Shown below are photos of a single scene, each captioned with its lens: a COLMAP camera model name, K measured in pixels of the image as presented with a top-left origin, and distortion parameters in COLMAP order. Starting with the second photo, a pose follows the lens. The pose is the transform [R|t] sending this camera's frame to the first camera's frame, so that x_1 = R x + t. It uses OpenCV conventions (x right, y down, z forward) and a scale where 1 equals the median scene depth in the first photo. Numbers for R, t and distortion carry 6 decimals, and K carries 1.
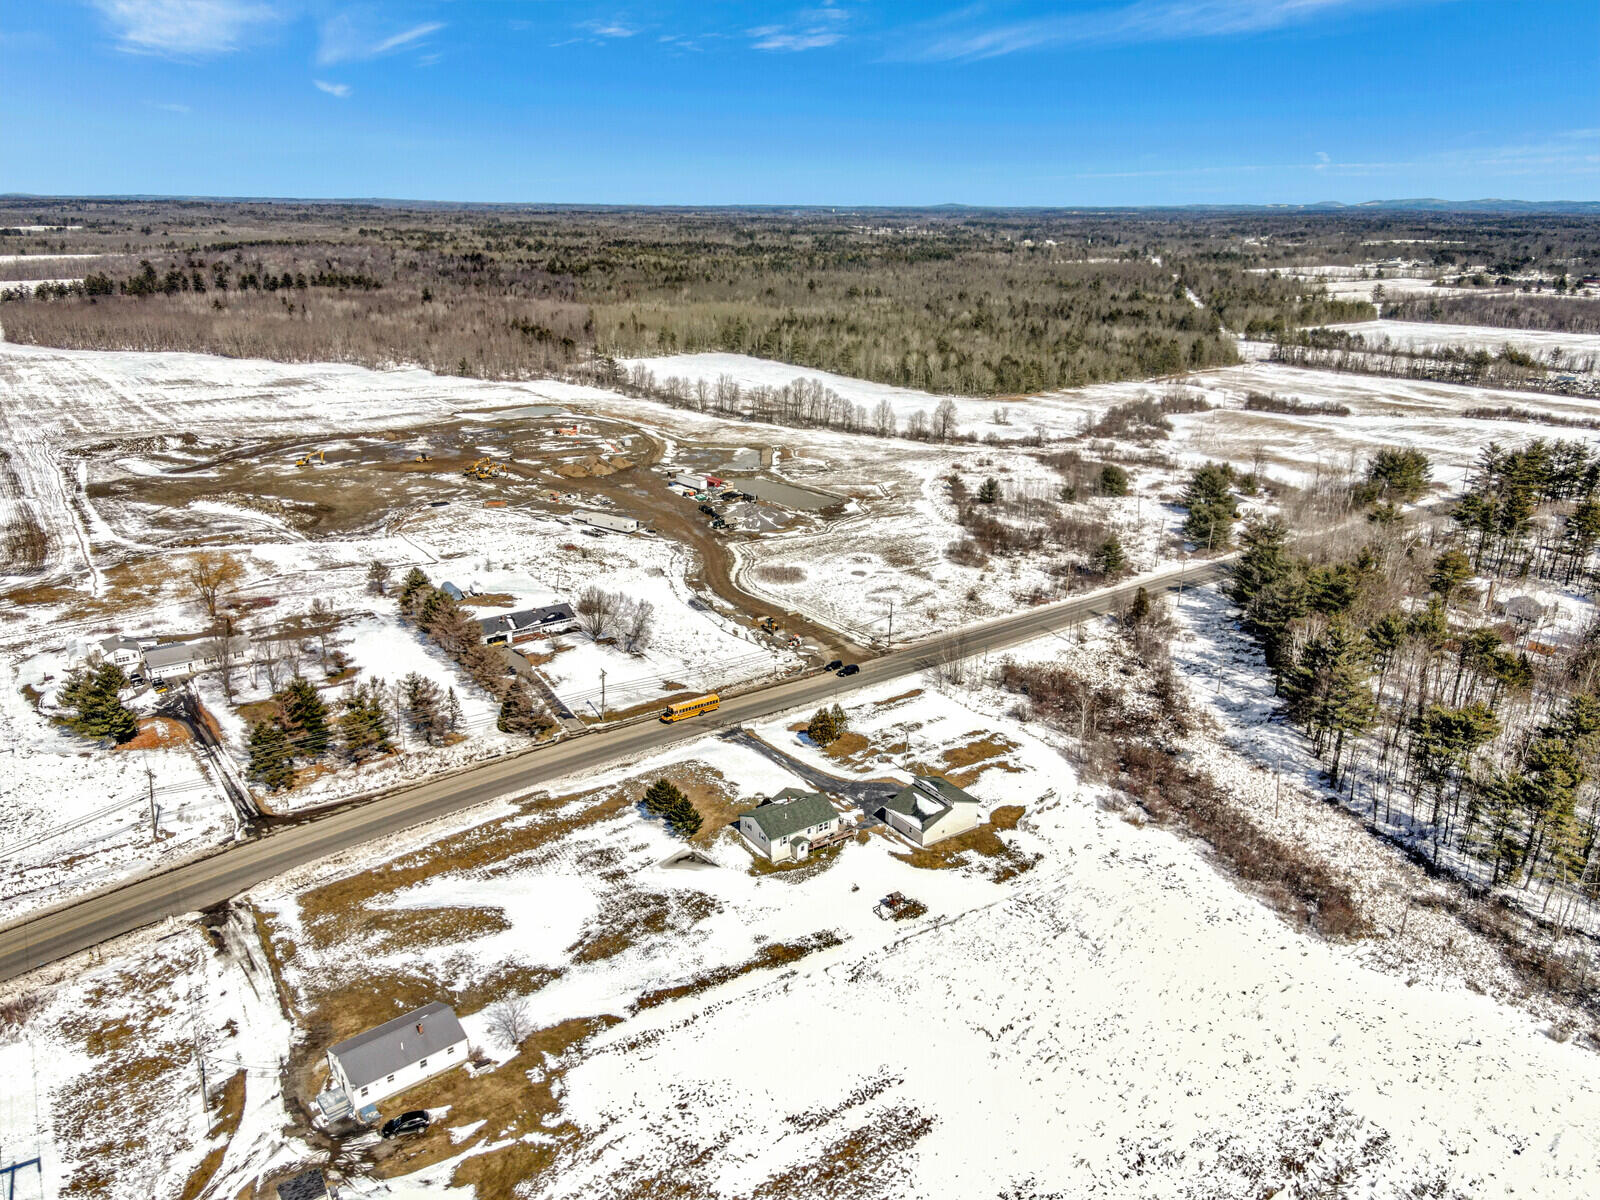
lens RADIAL K [[1178.2, 0, 810.0], [0, 1178.2, 580.6], [0, 0, 1]] dist [-0.008309, 0.050166]
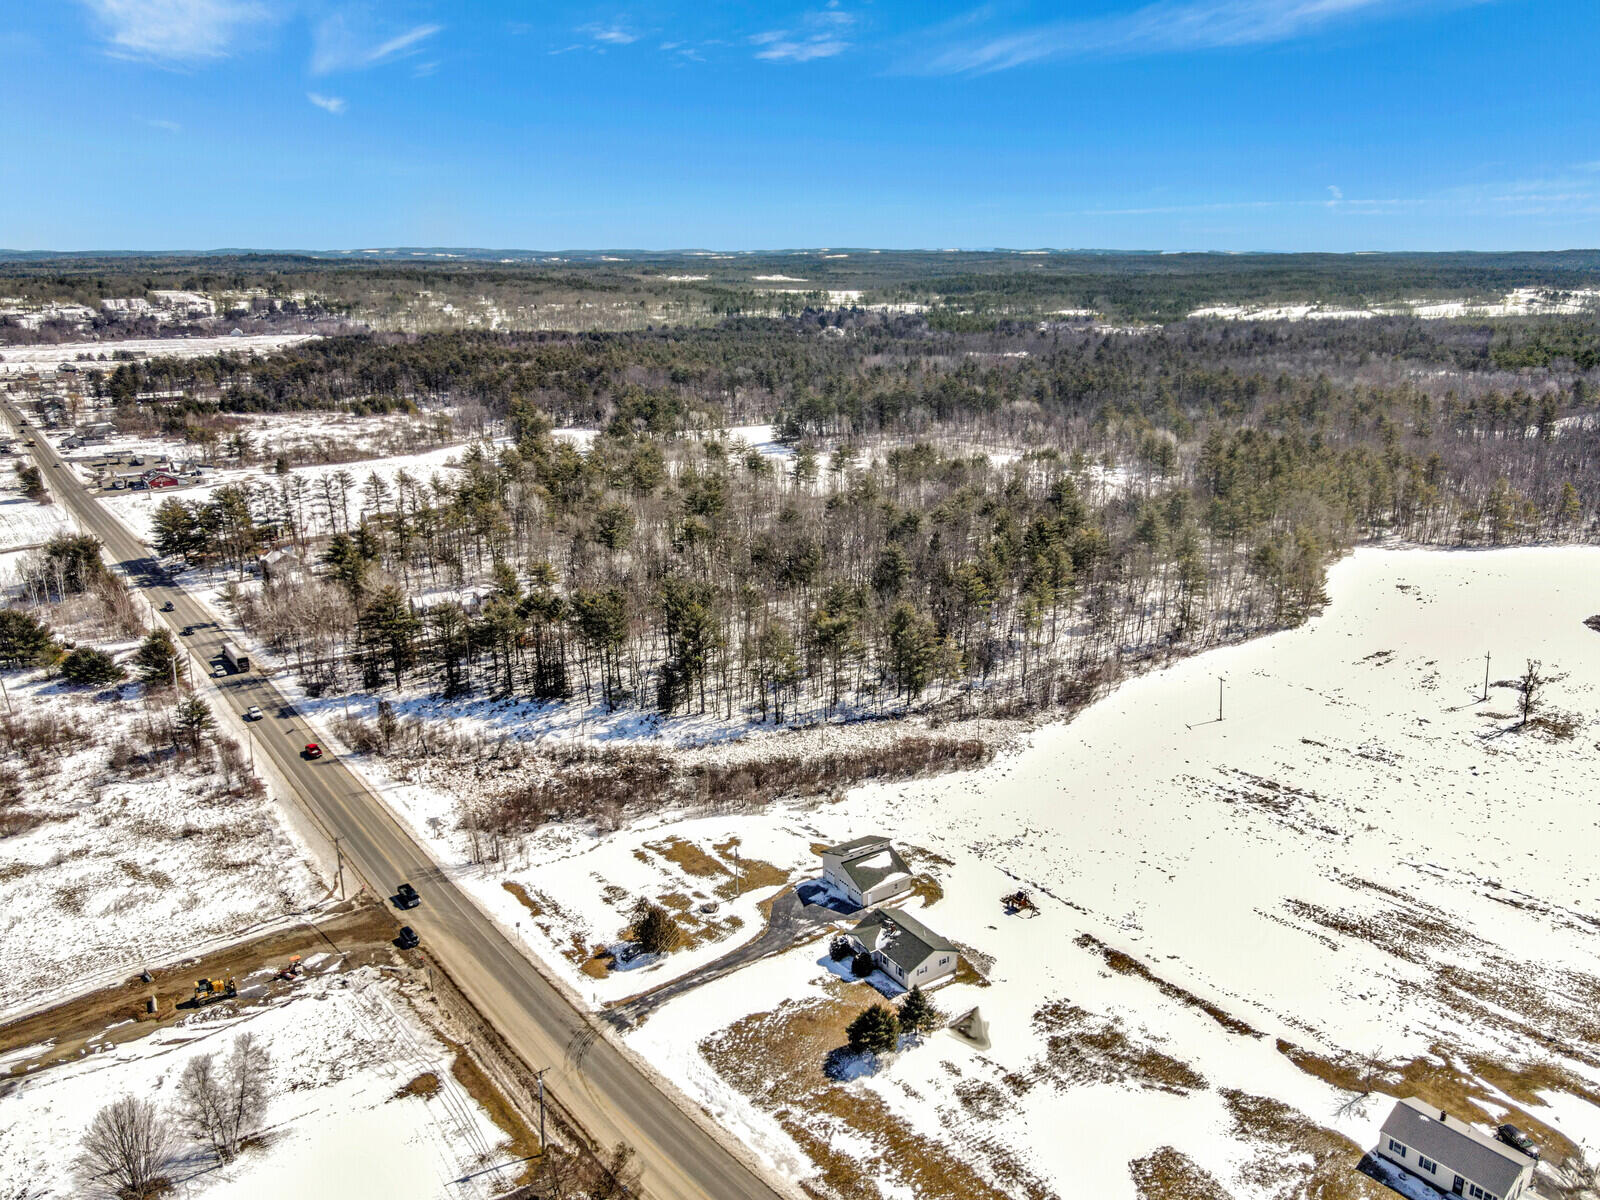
lens RADIAL K [[1168.5, 0, 819.5], [0, 1168.5, 595.7], [0, 0, 1]] dist [0.012390, 0.009398]
pose [[0.004072, -0.287913, 0.957648, -0.744207], [0.310209, 0.910776, 0.272502, -0.286271], [-0.950660, 0.295961, 0.093022, 0.829023]]
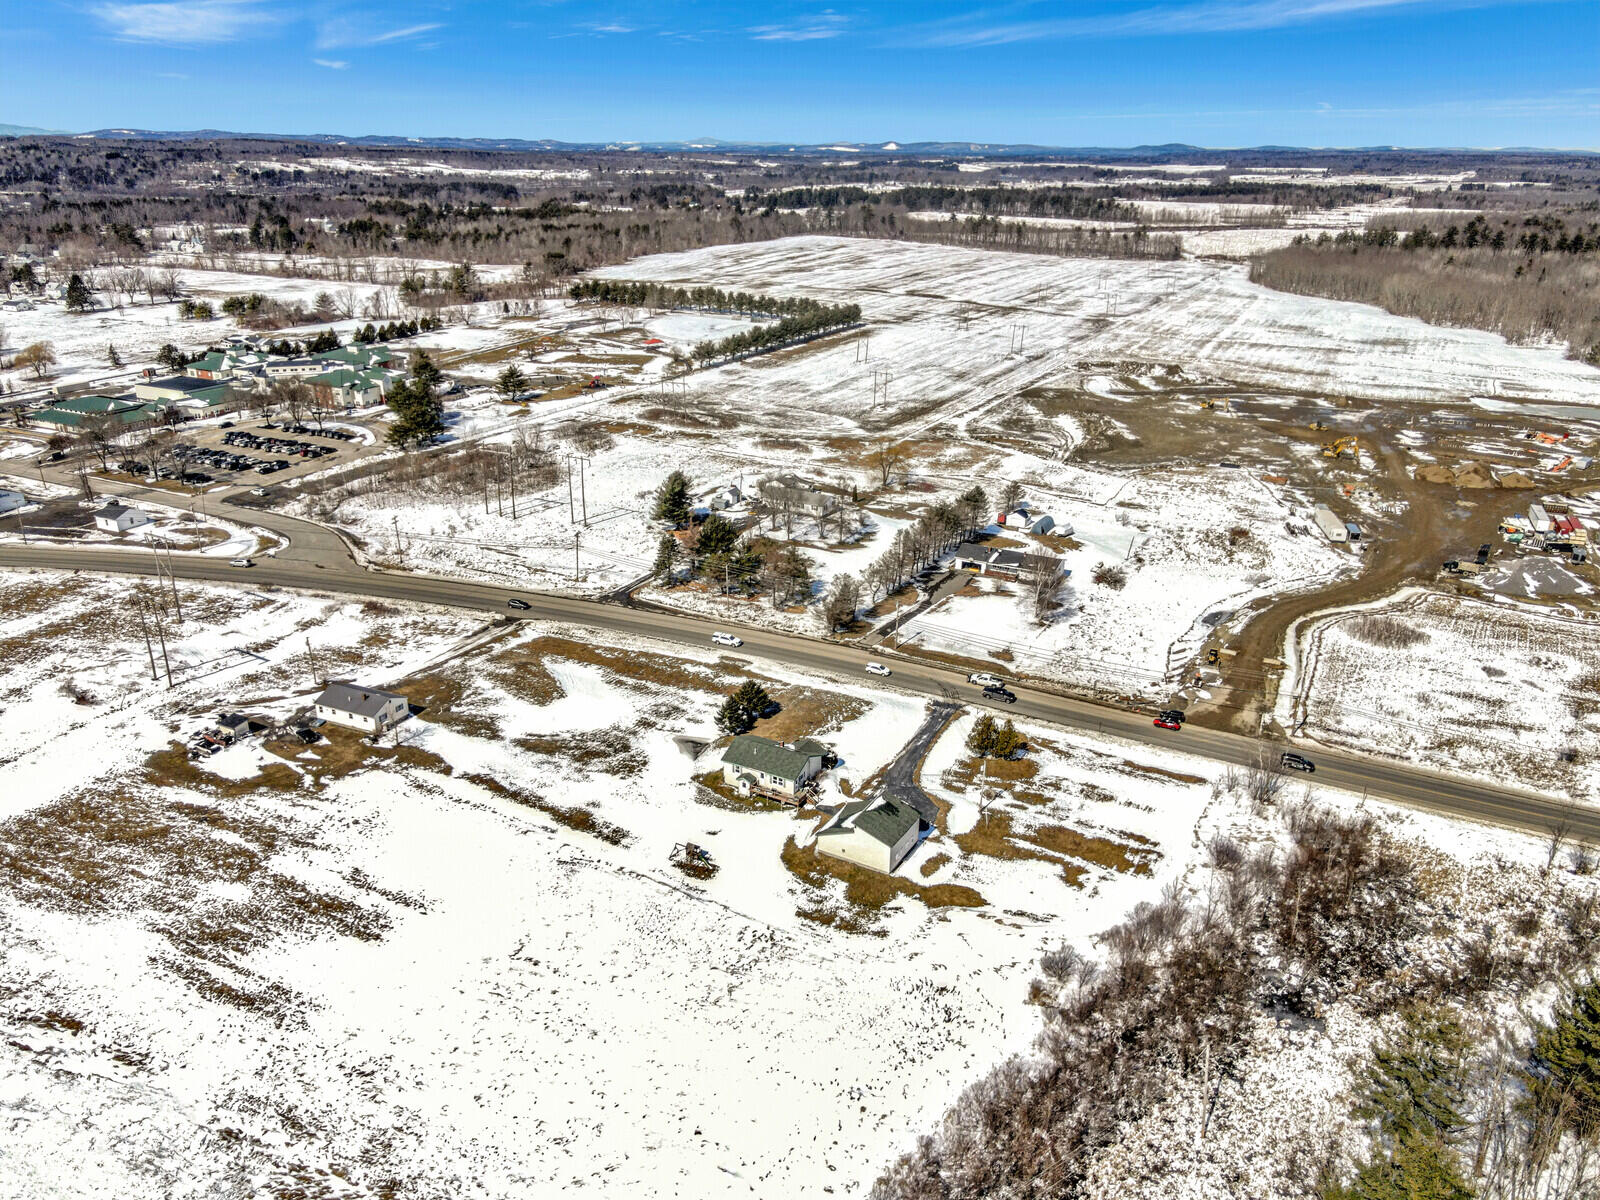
lens RADIAL K [[1178.2, 0, 810.0], [0, 1178.2, 580.6], [0, 0, 1]] dist [-0.008309, 0.050166]
pose [[0.437922, 0.308210, -0.844530, 0.730060], [-0.281206, 0.939220, 0.196951, -0.134833], [0.853901, 0.151238, 0.497975, 0.468175]]
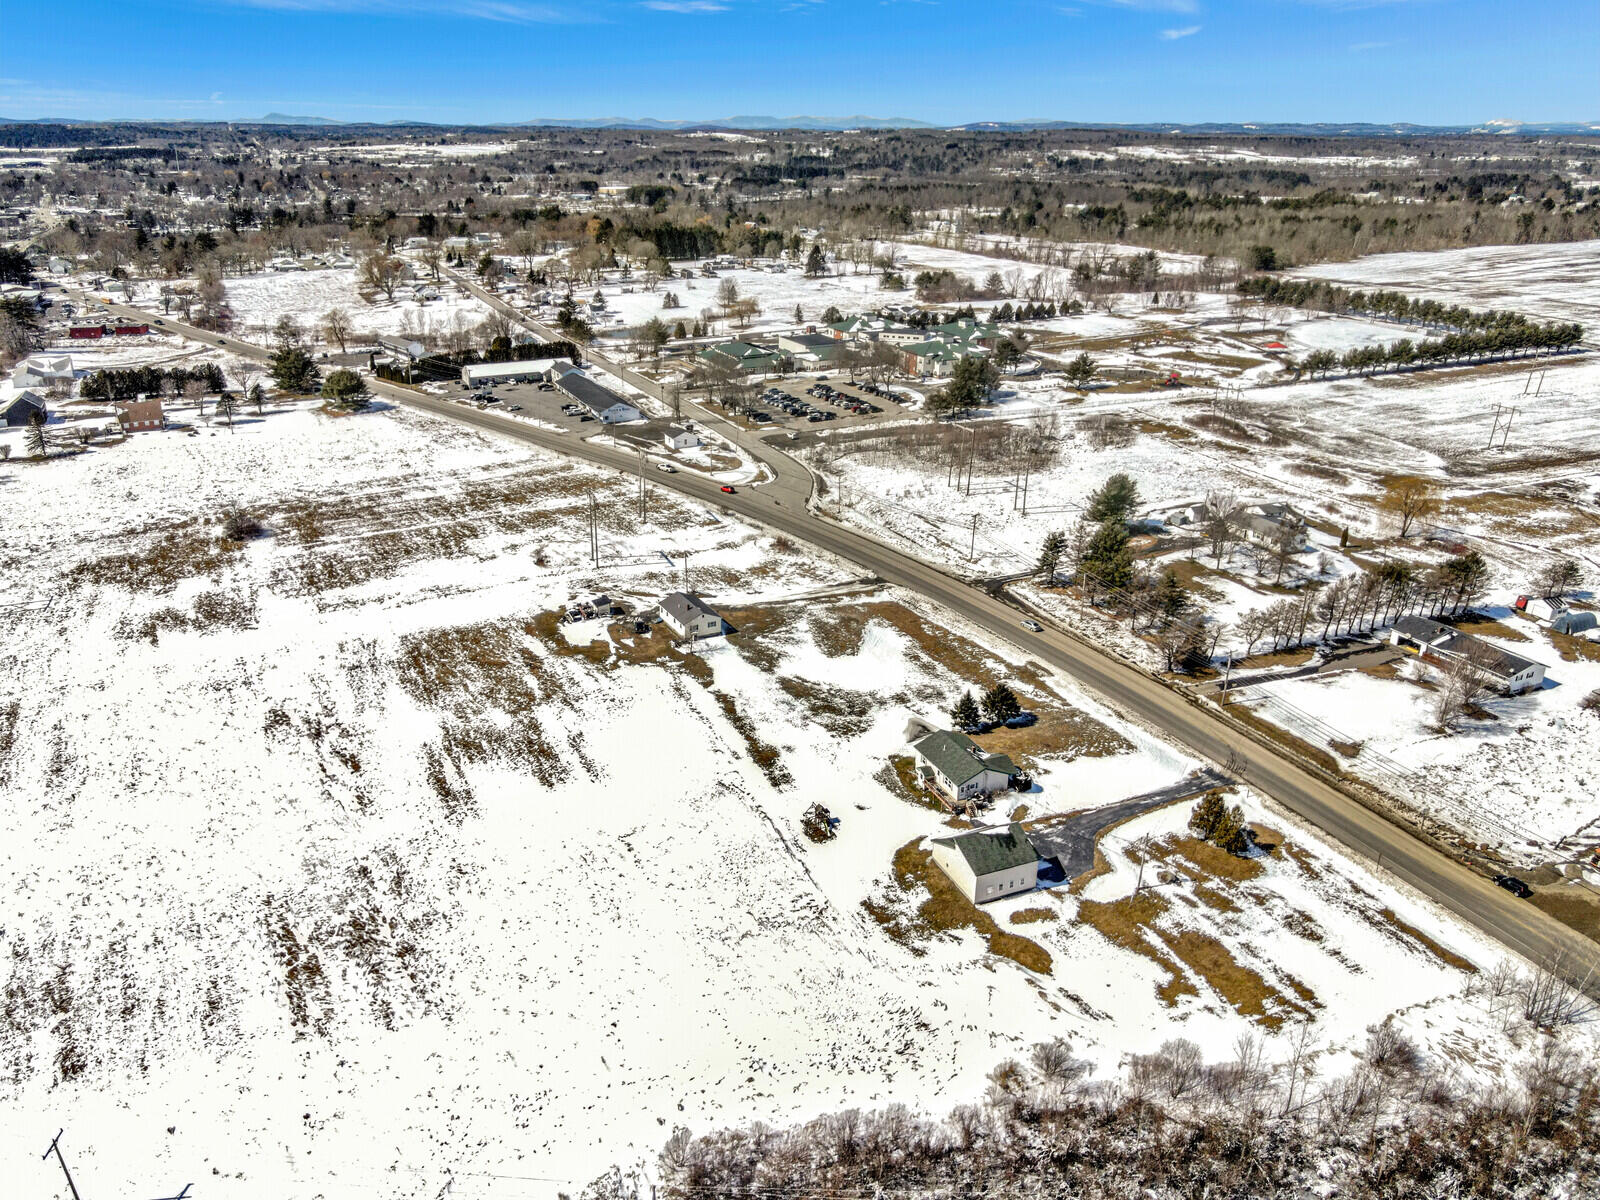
lens RADIAL K [[1156.6, 0, 768.0], [0, 1156.6, 597.2], [0, 0, 1]] dist [-0.005349, 0.049030]
pose [[-0.219785, 0.358969, -0.907103, 0.777316], [-0.301090, 0.859484, 0.413077, -0.246550], [0.927922, 0.363908, -0.080820, 0.809946]]
